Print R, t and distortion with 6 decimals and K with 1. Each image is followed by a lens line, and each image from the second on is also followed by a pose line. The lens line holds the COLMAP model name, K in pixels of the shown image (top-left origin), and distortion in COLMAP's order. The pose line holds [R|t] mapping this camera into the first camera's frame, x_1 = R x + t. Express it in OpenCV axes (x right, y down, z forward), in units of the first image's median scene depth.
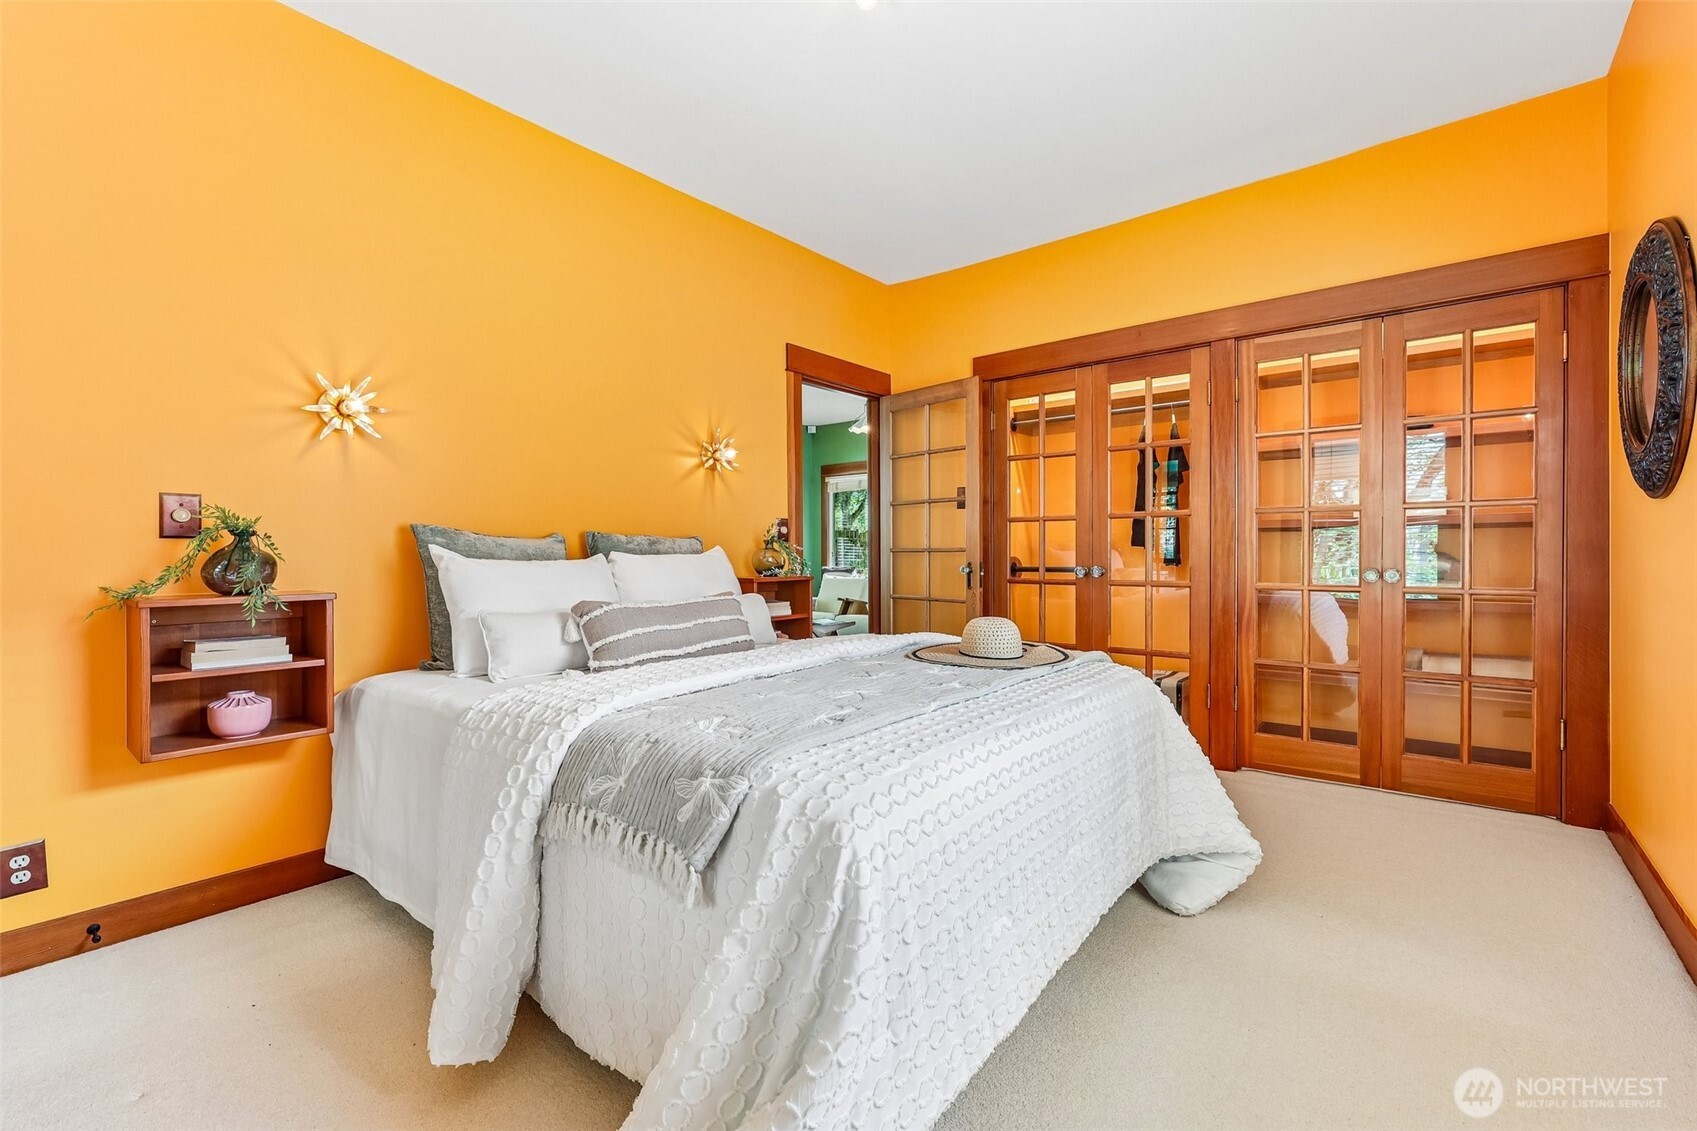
lens RADIAL K [[726.0, 0, 861.0], [0, 726.0, 558.1], [0, 0, 1]] dist [-0.012212, 0.005403]
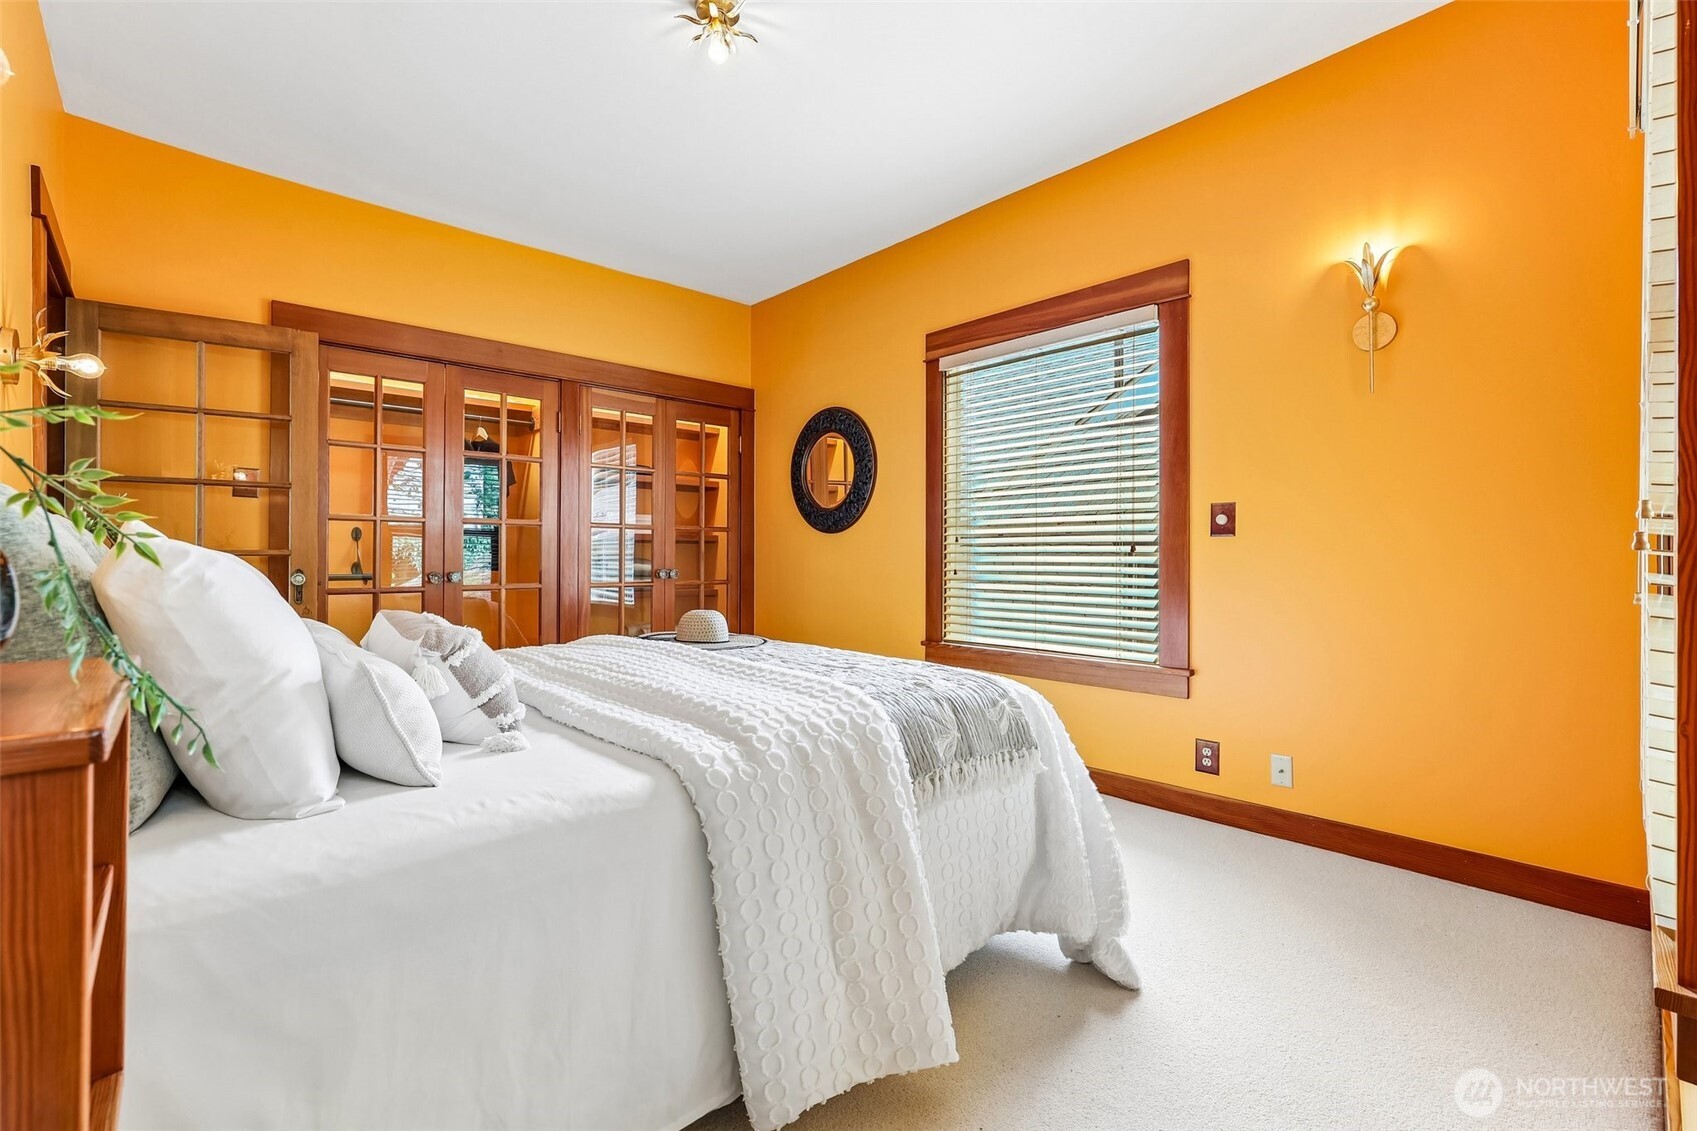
lens RADIAL K [[726.0, 0, 840.2], [0, 726.0, 556.9], [0, 0, 1]] dist [-0.012212, 0.005403]
pose [[0.143792, 0.007472, 0.989580, -0.571865], [0.016071, 0.999822, -0.009884, 0.011532], [-0.989477, 0.017325, 0.143646, 0.346335]]
